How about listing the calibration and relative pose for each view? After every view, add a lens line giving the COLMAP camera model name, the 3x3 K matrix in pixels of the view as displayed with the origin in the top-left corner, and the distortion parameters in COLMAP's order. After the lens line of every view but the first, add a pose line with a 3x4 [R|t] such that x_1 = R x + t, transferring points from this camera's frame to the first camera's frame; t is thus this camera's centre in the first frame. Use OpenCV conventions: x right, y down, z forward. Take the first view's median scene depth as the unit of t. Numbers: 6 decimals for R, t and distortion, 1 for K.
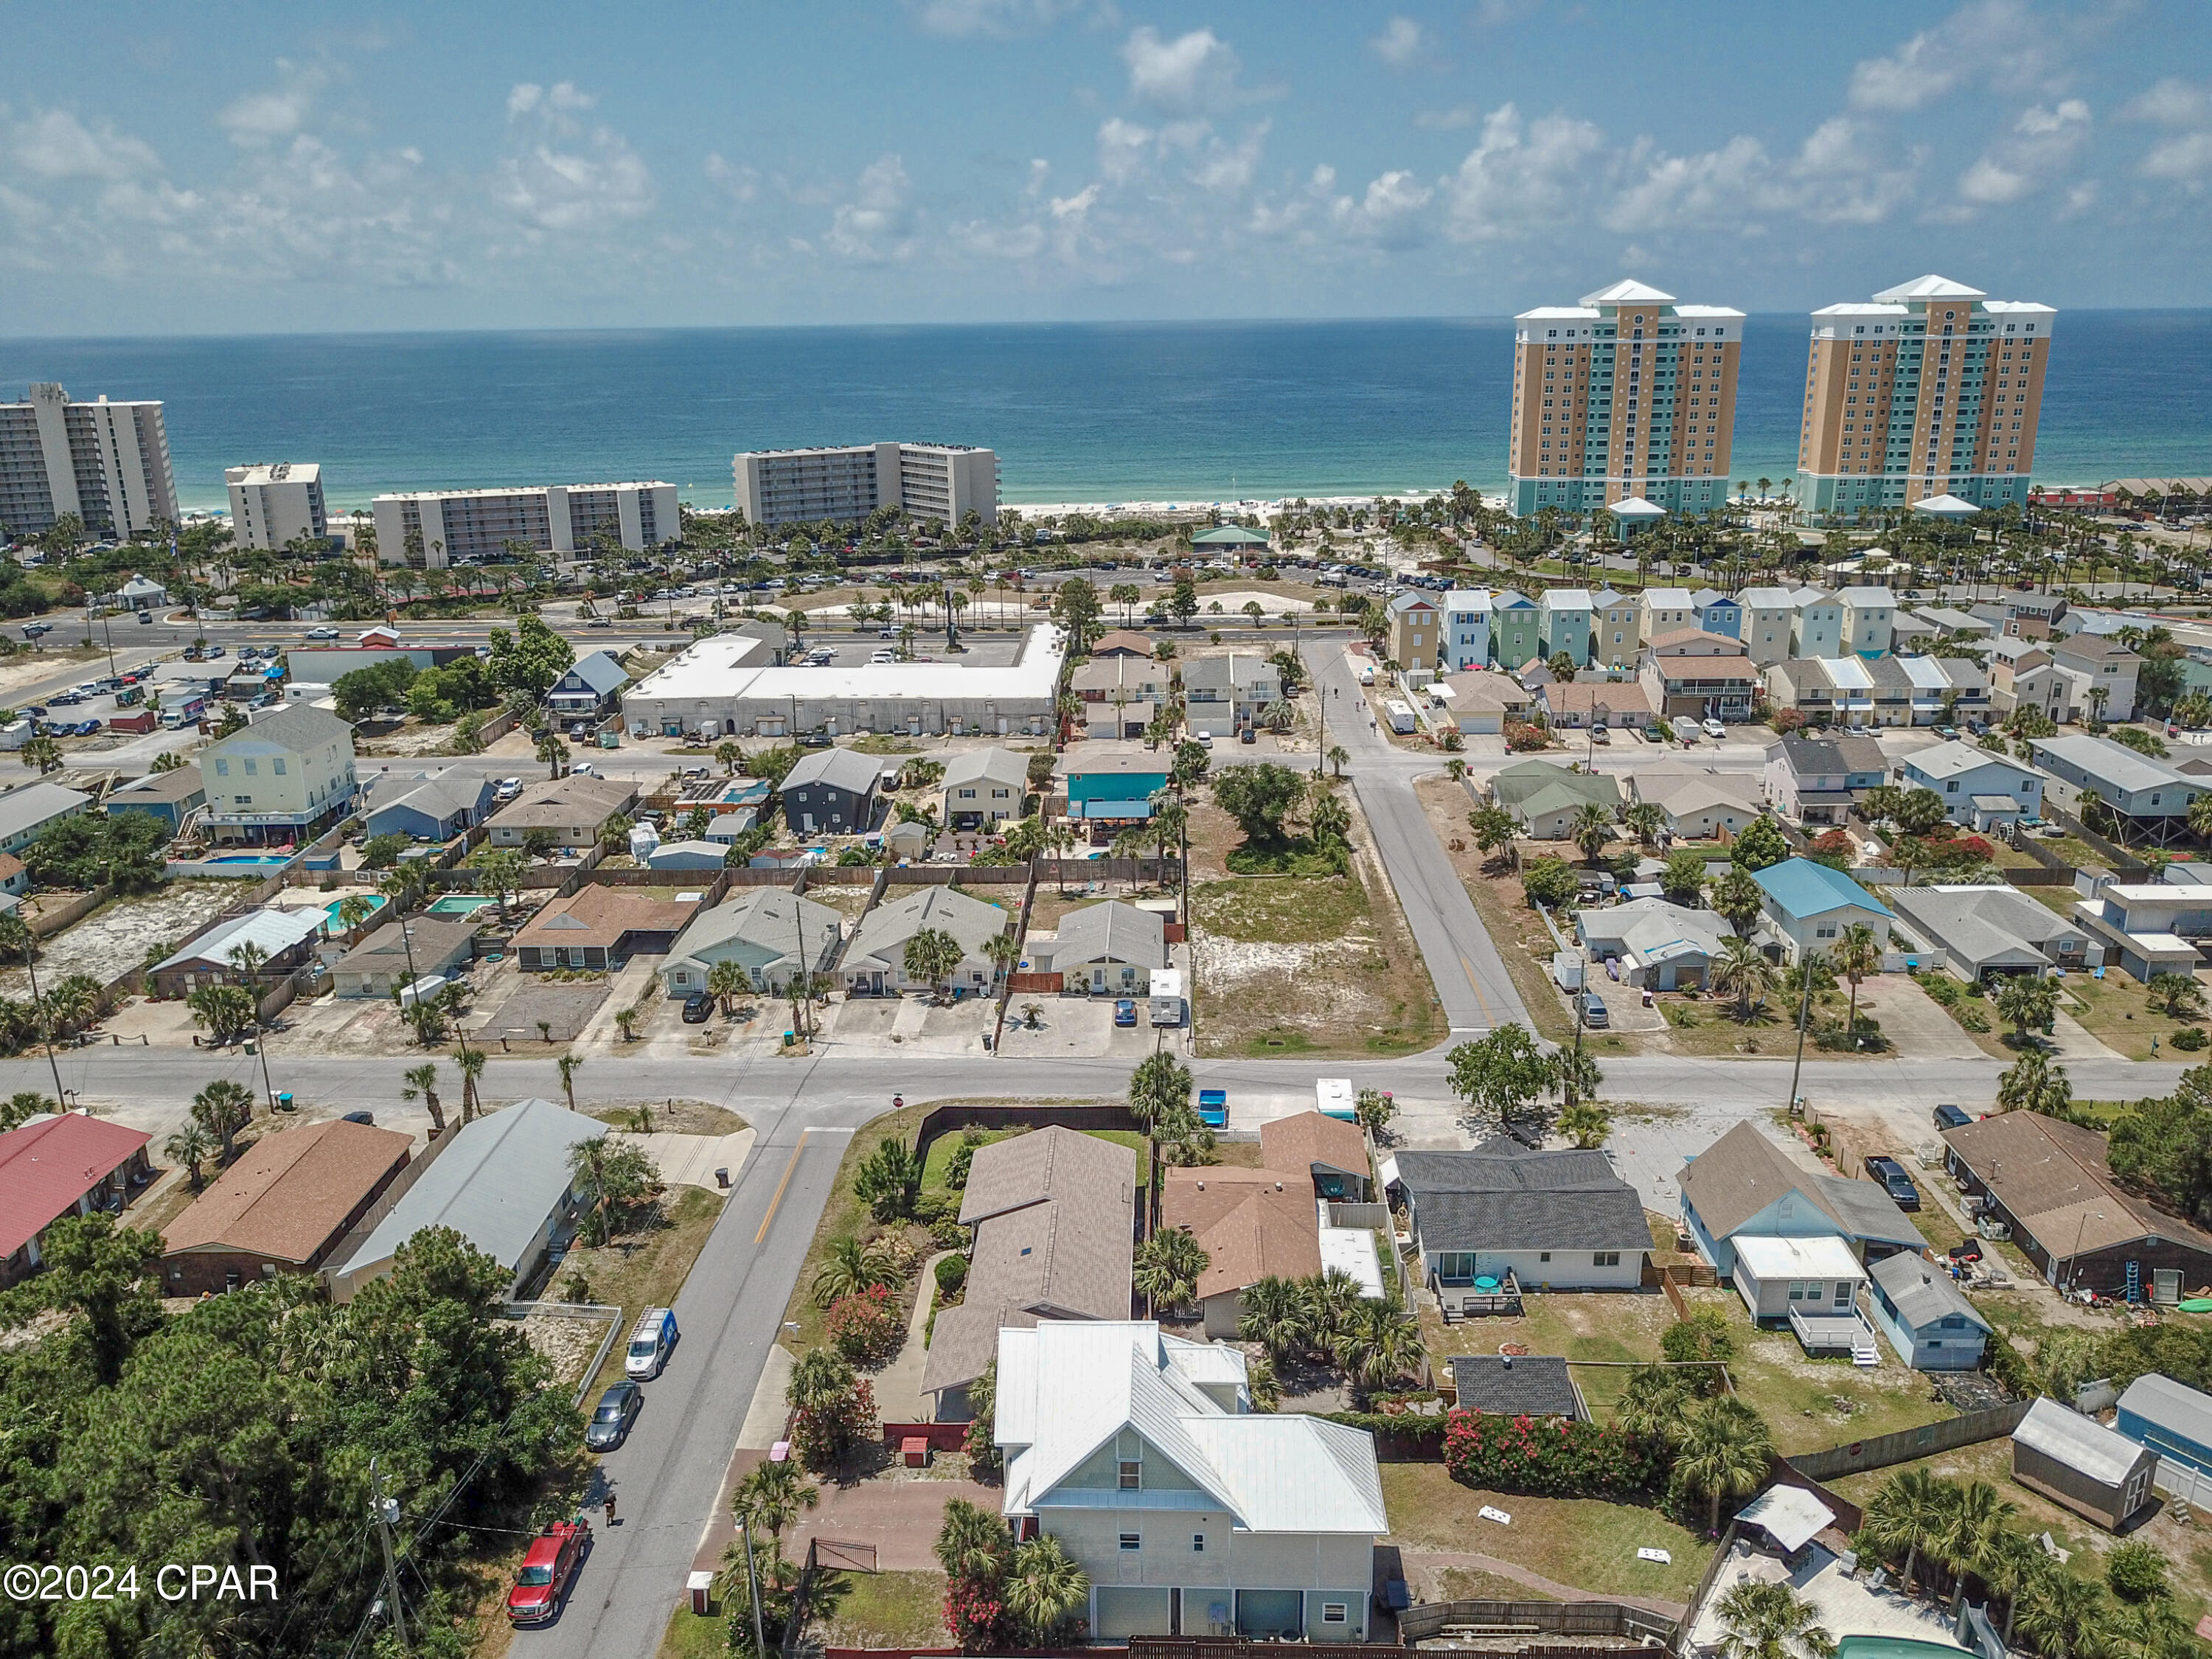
lens RADIAL K [[1702.8, 0, 1106.0], [0, 1702.8, 829.5], [0, 0, 1]] dist [0.008521, -0.006804]
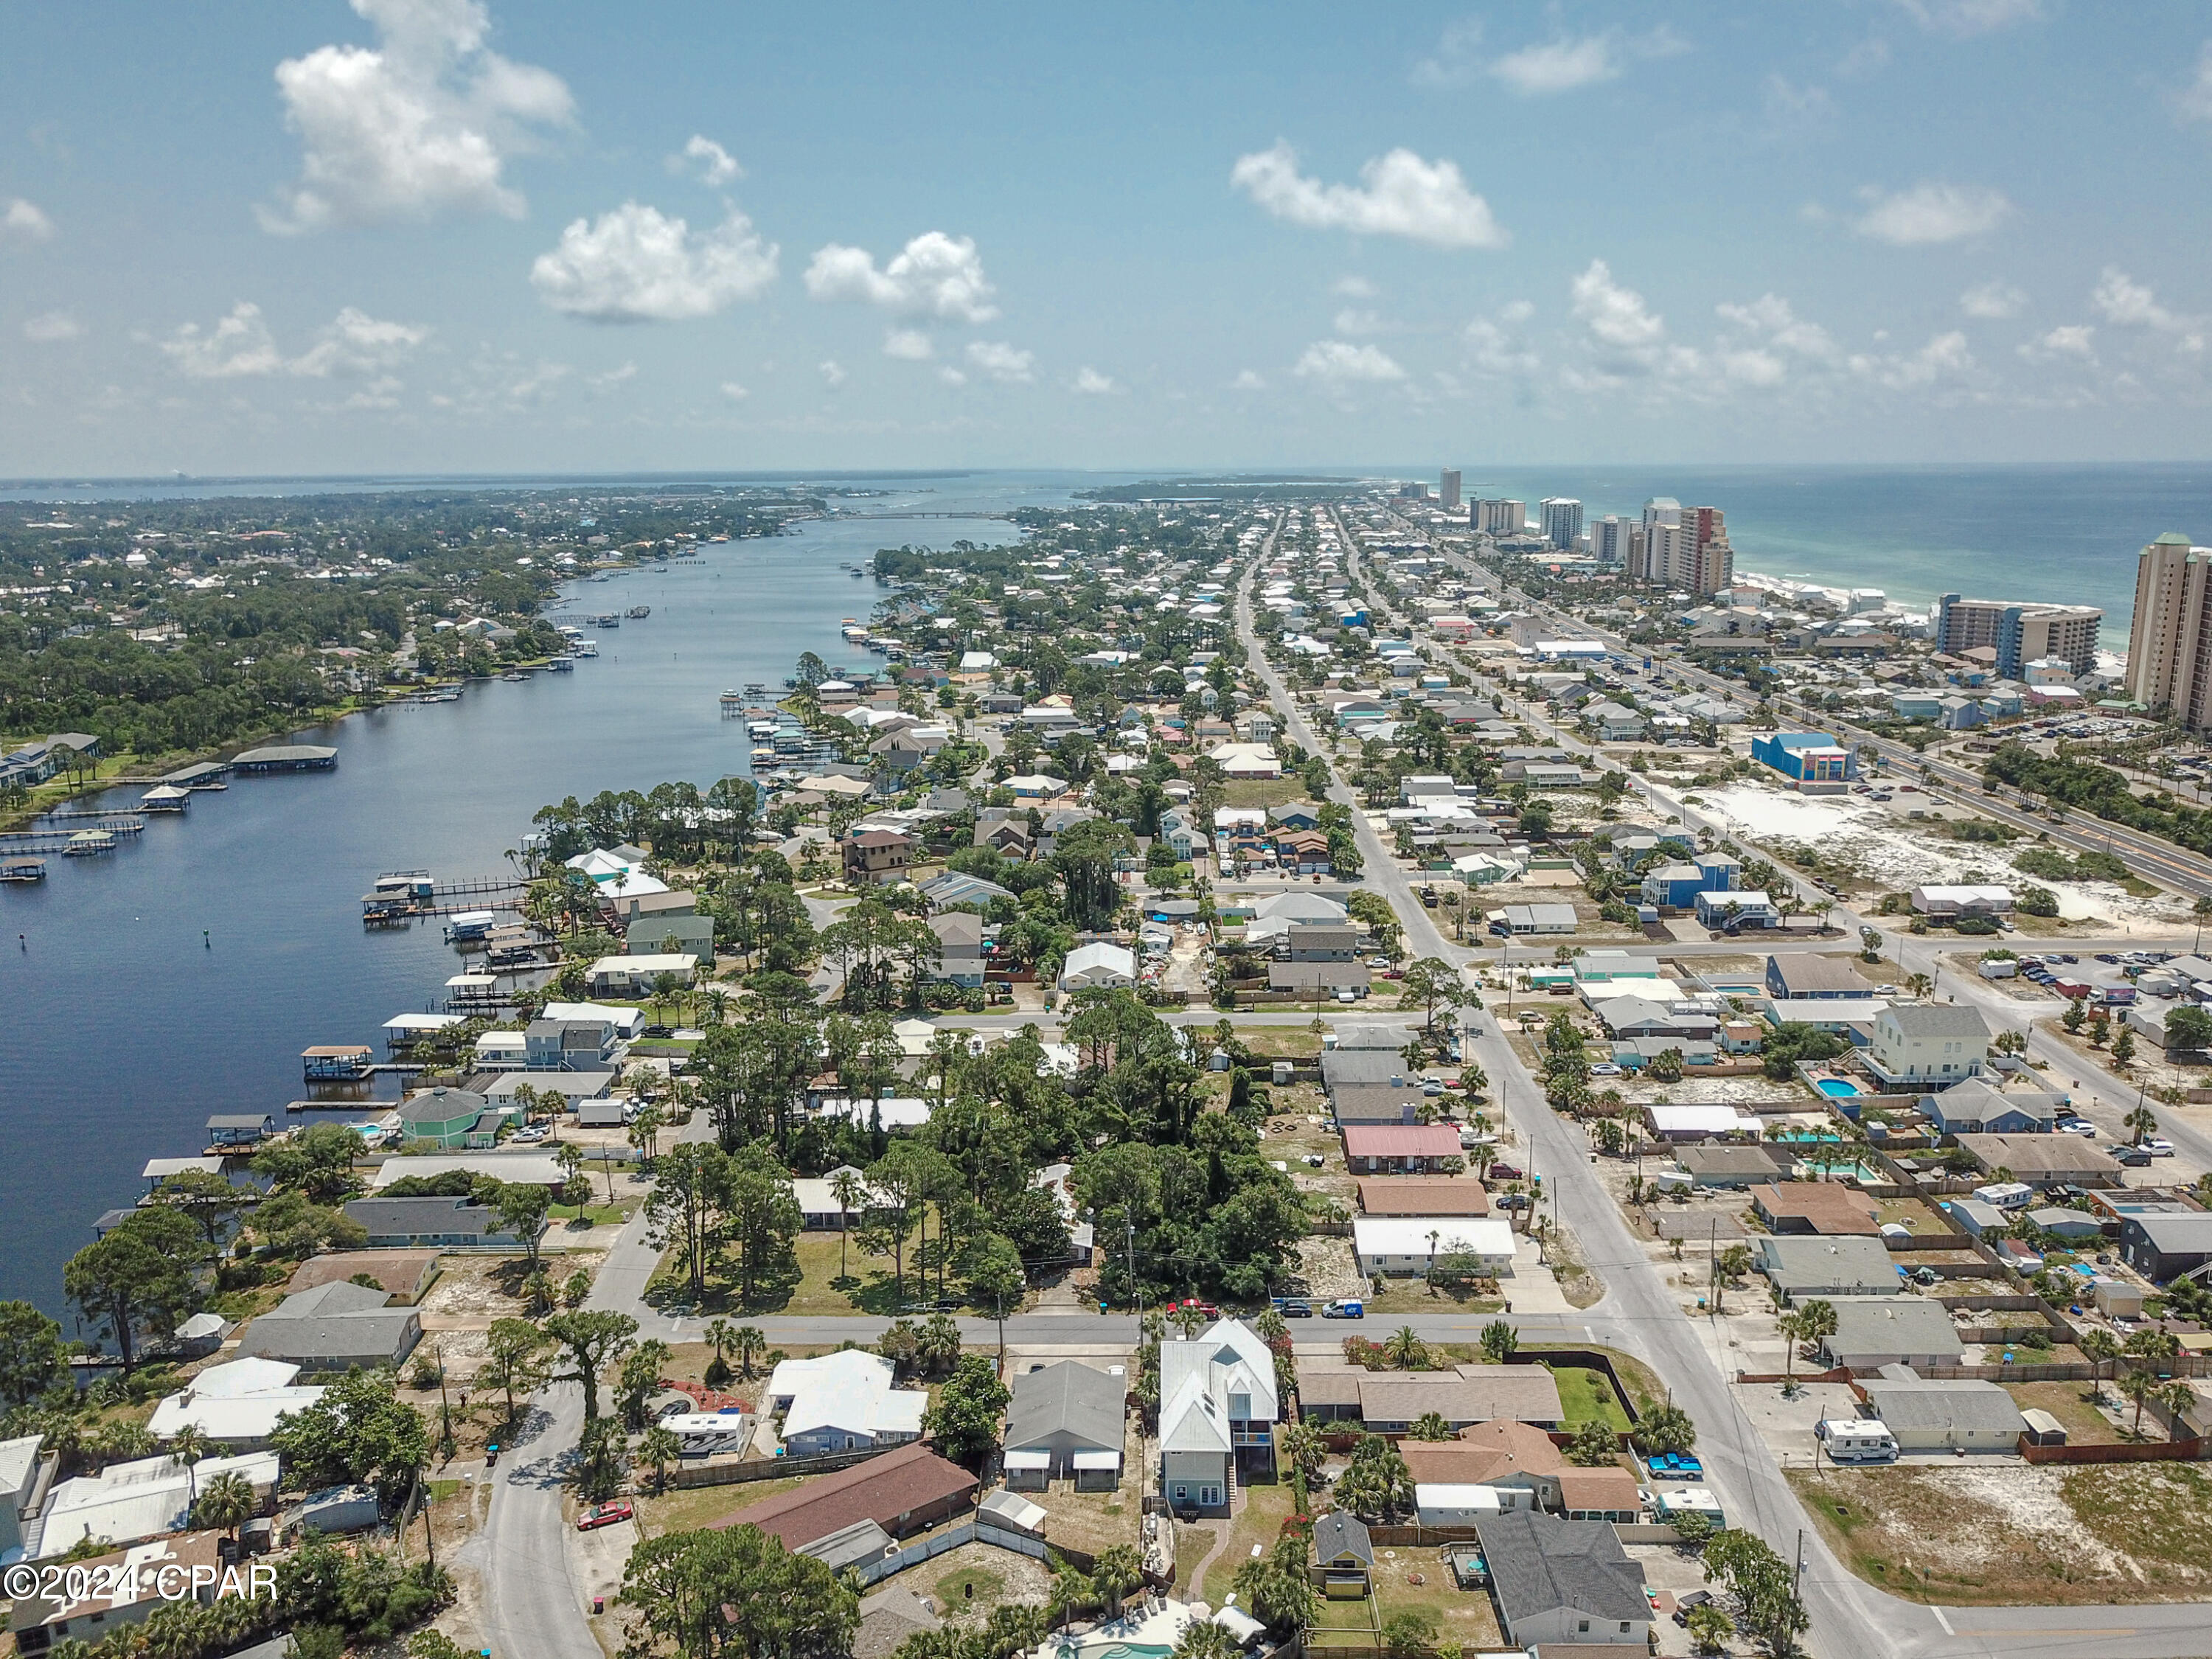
lens RADIAL K [[1702.8, 0, 1106.0], [0, 1702.8, 829.5], [0, 0, 1]] dist [0.008521, -0.006804]
pose [[0.006956, 0.223858, -0.974597, 0.896936], [-0.277679, 0.936723, 0.213176, -0.336089], [0.960649, 0.269143, 0.068677, 0.233090]]
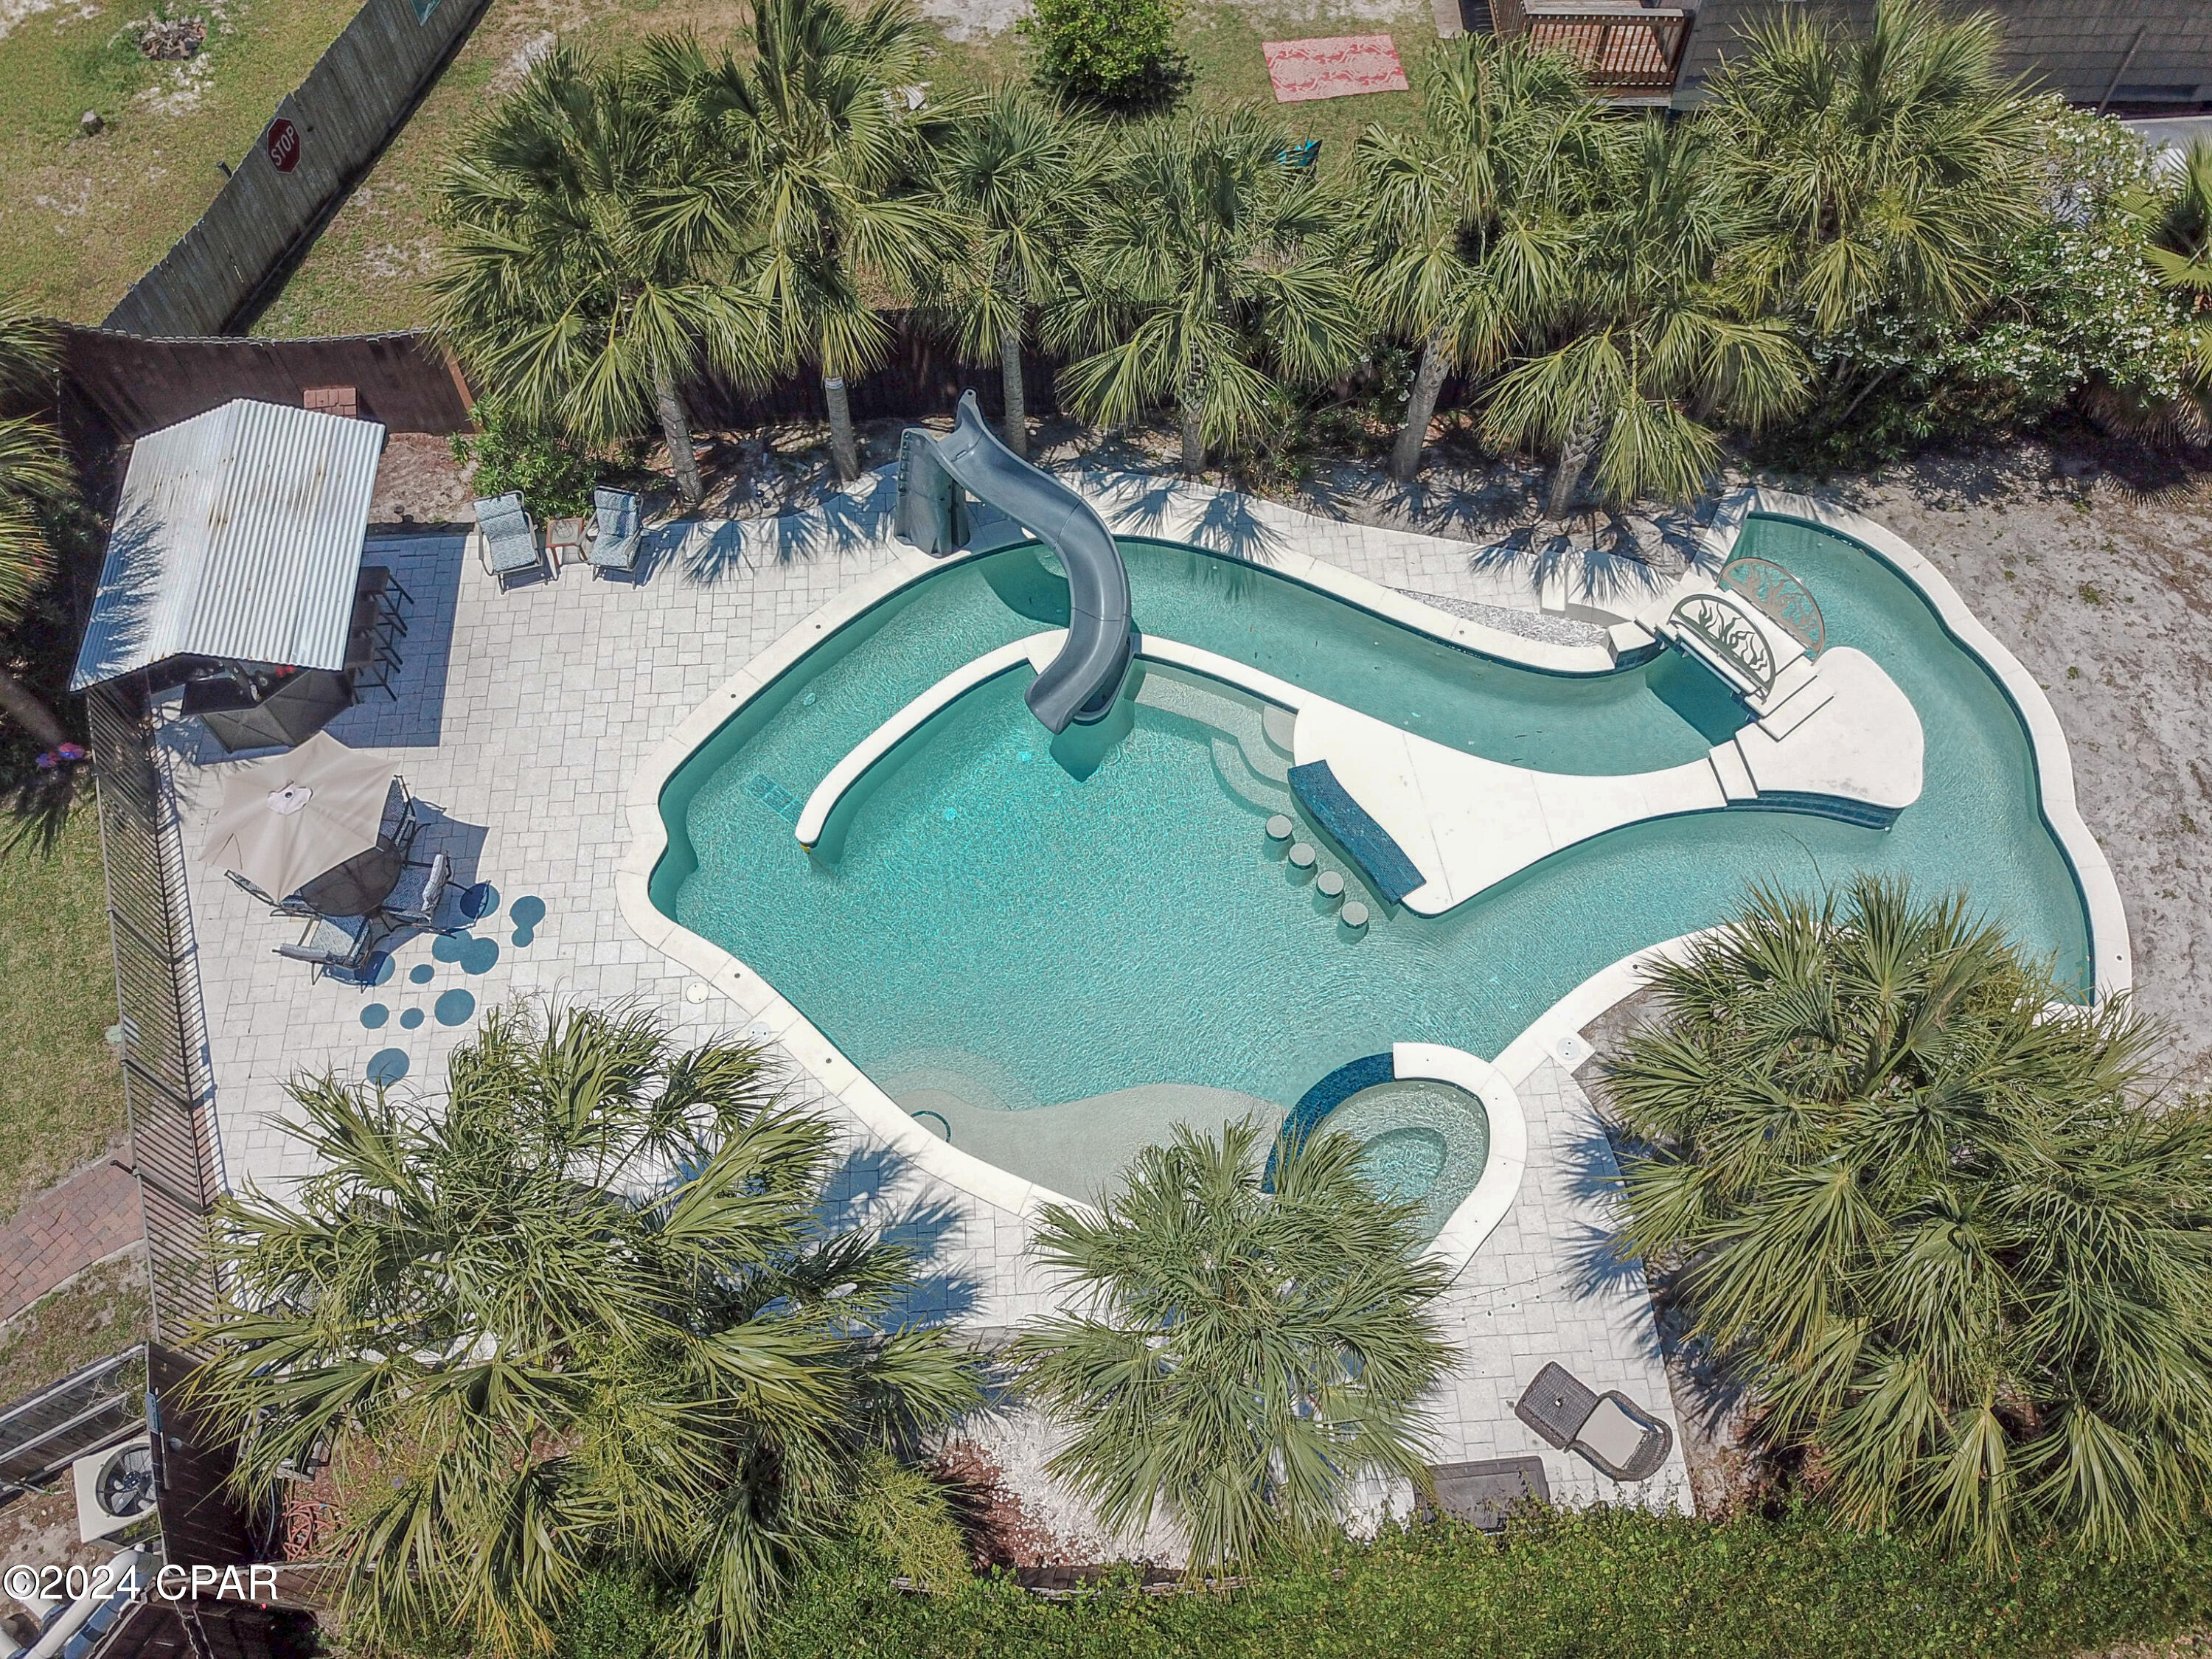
lens RADIAL K [[1702.8, 0, 1106.0], [0, 1702.8, 829.5], [0, 0, 1]] dist [0.008521, -0.006804]
pose [[0.552319, -0.720668, 0.419025, 0.150054], [0.237838, 0.617983, 0.749353, 0.121641], [-0.798985, -0.314222, 0.512726, 0.339737]]
